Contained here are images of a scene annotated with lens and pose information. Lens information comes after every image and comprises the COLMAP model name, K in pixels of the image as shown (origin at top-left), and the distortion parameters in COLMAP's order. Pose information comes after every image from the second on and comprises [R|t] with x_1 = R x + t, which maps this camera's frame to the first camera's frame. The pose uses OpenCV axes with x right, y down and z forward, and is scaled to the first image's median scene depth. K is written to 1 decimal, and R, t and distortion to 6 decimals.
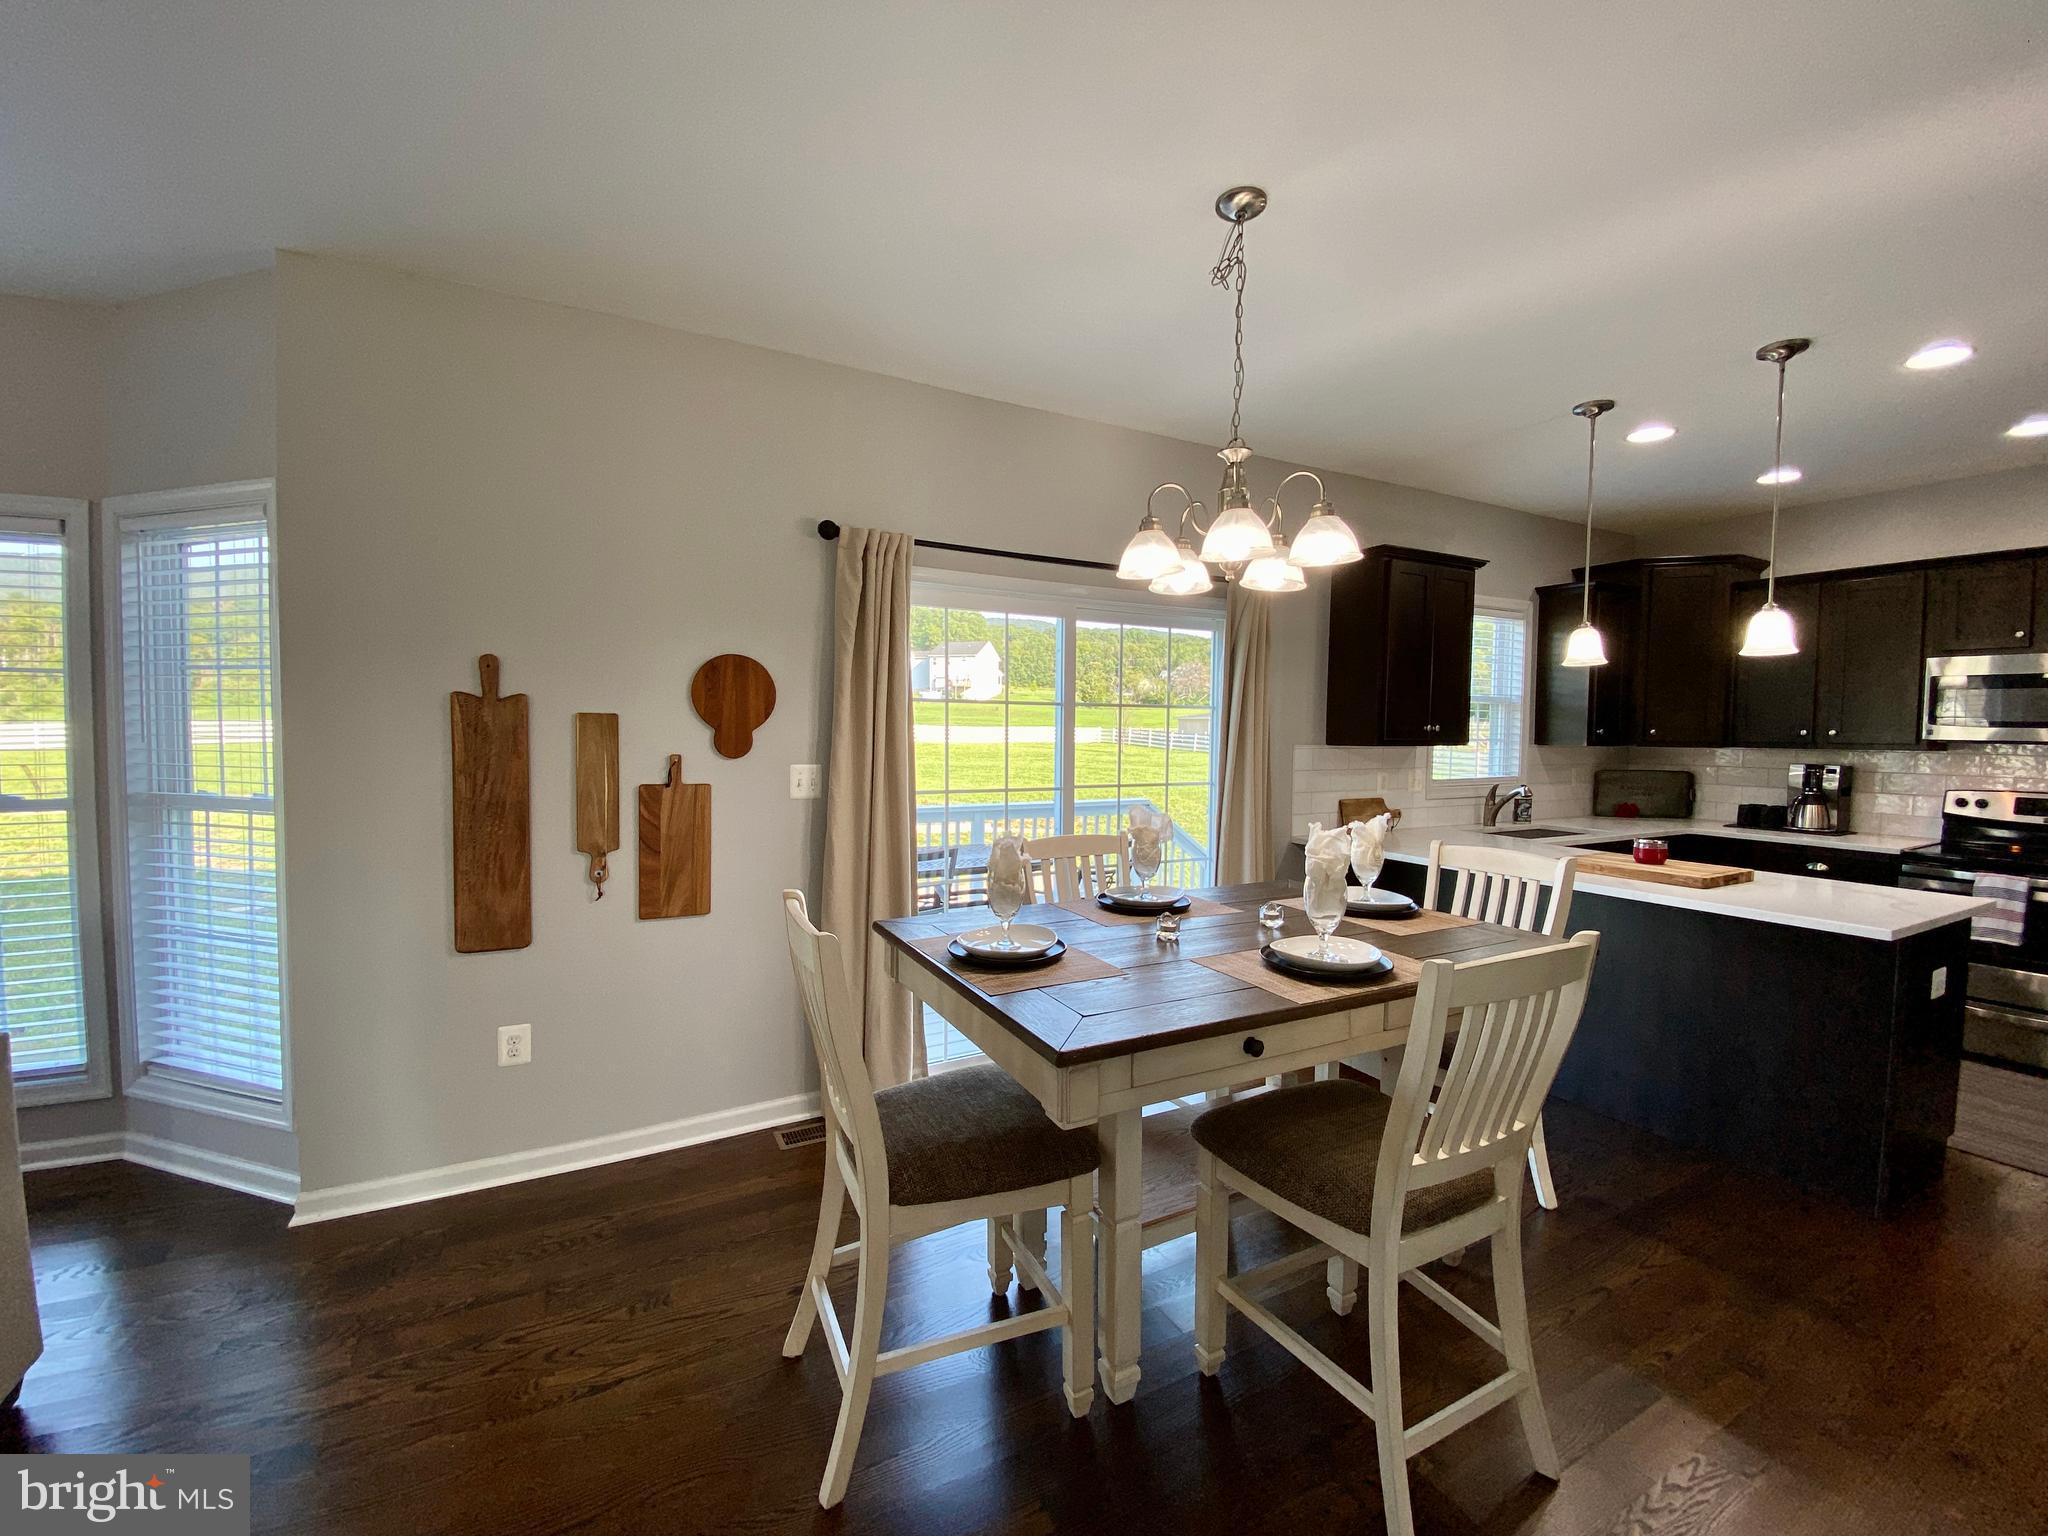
lens RADIAL K [[825.4, 0, 1023.0], [0, 825.4, 760.7], [0, 0, 1]] dist [0.008694, -0.014531]
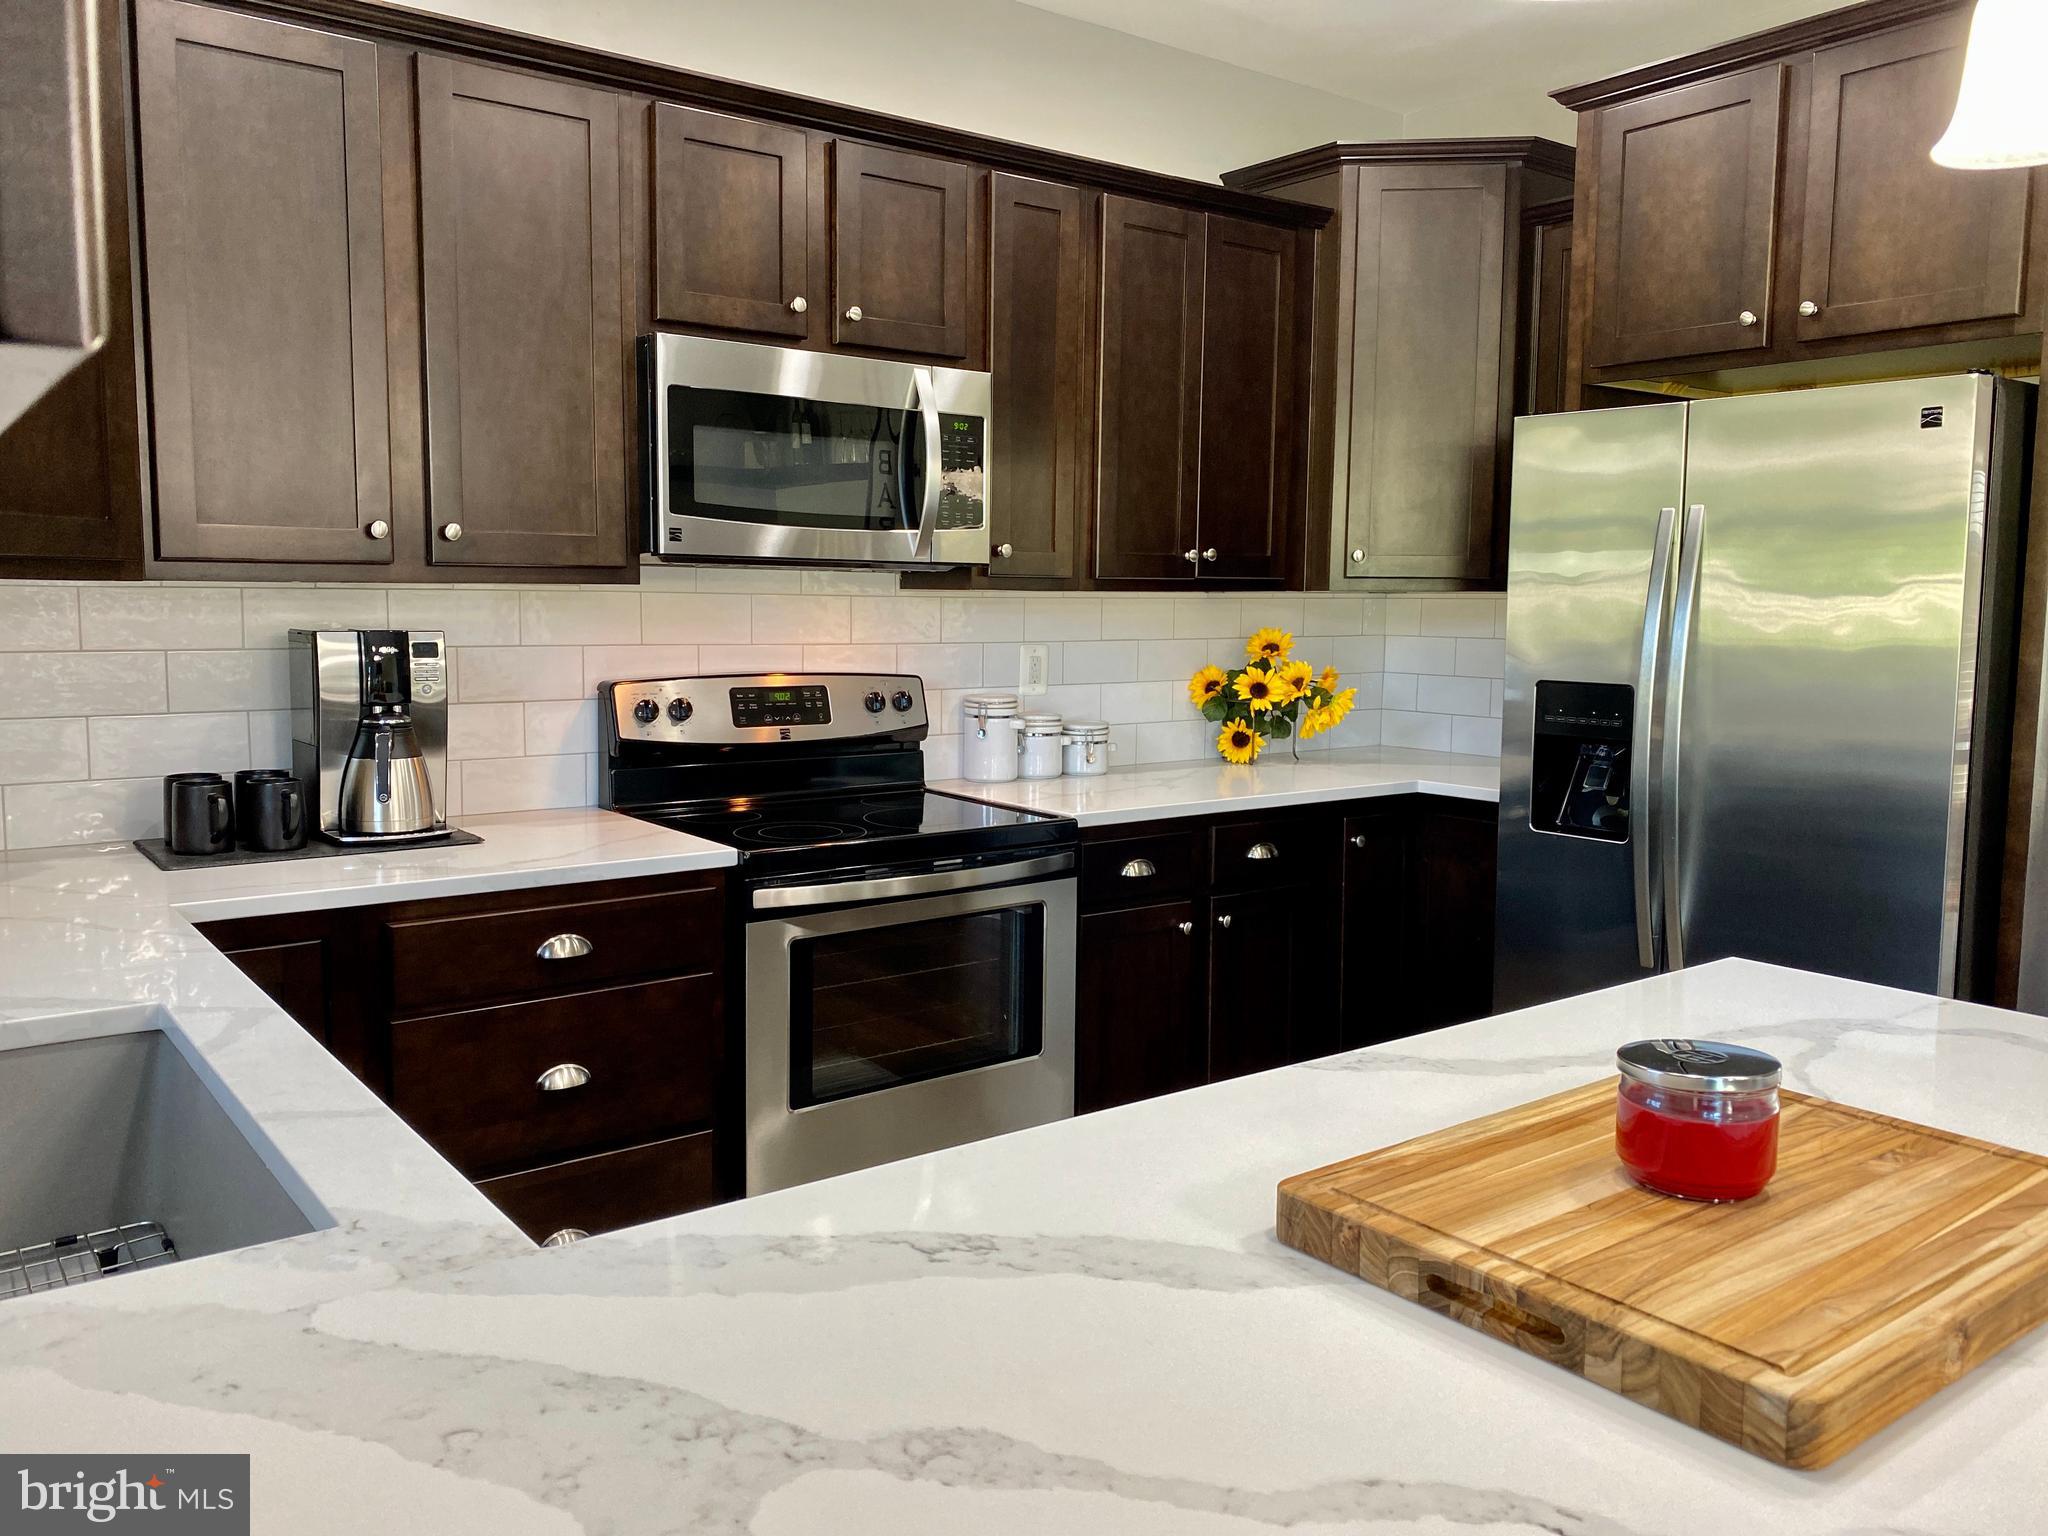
lens RADIAL K [[1580.1, 0, 1020.7], [0, 1580.1, 763.0], [0, 0, 1]] dist [0.000591, -0.011344]
pose [[-0.161495, -0.105621, 0.981205, 0.436418], [0.030351, 0.993254, 0.111914, -0.008351], [-0.986407, 0.047854, -0.157200, 1.231182]]
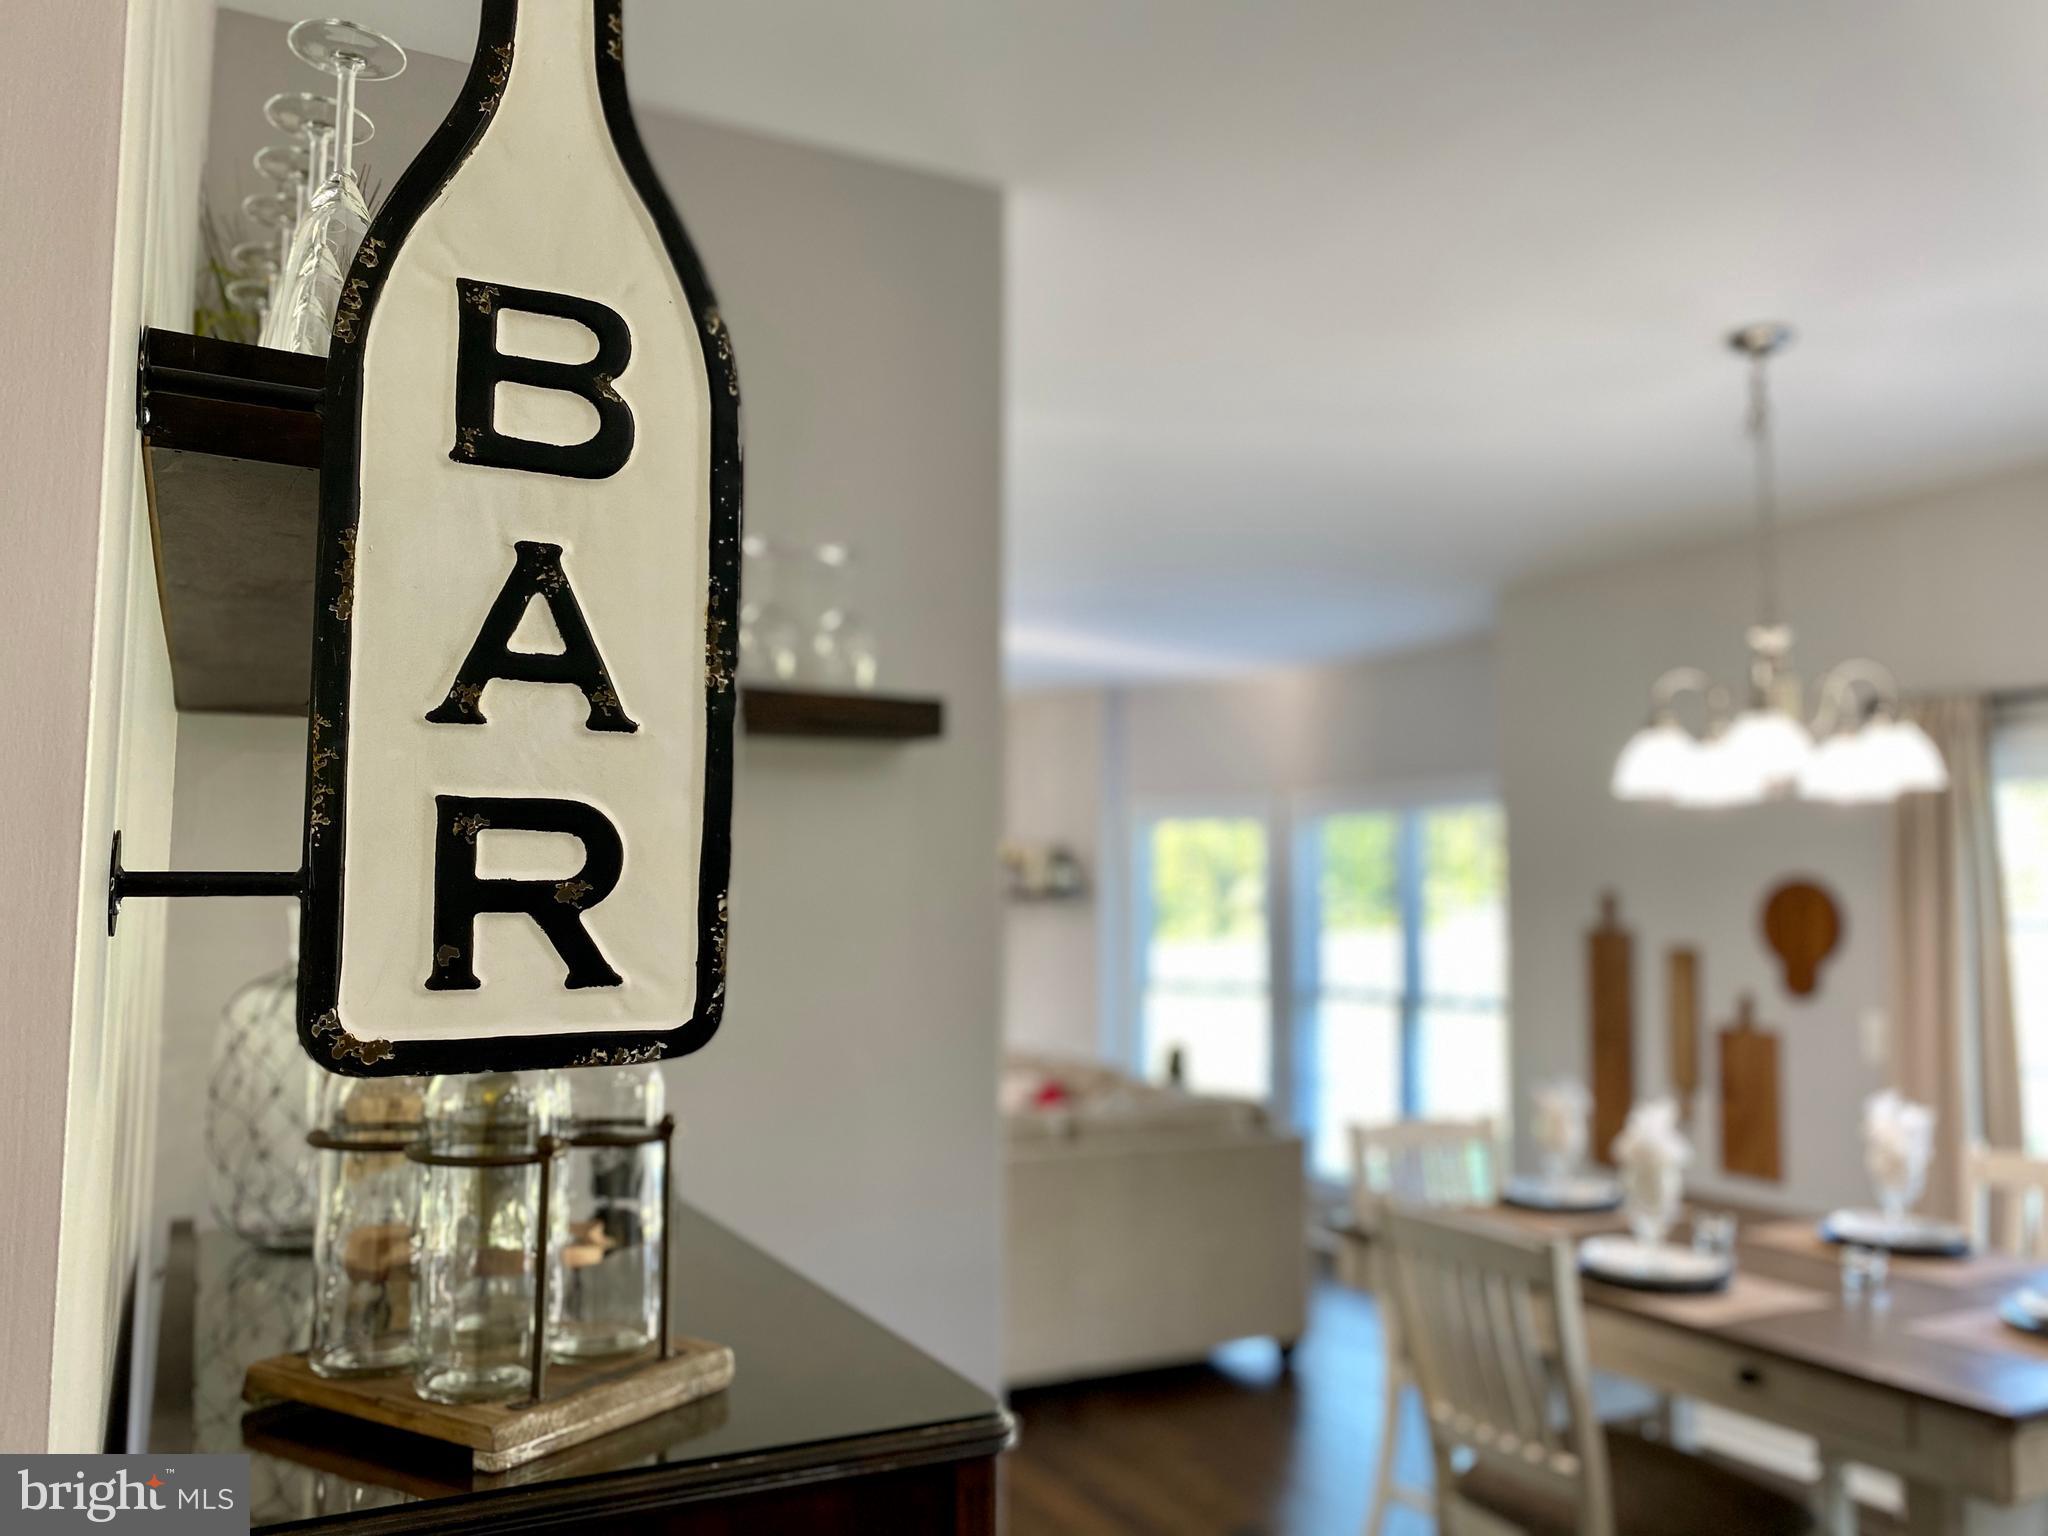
lens RADIAL K [[1580.1, 0, 1014.1], [0, 1580.1, 747.0], [0, 0, 1]] dist [0.000591, -0.011344]
pose [[-0.022725, -0.110068, -0.993664, 1.207779], [-0.048476, 0.992873, -0.108871, -0.043920], [0.998566, 0.045694, -0.027899, 0.234398]]
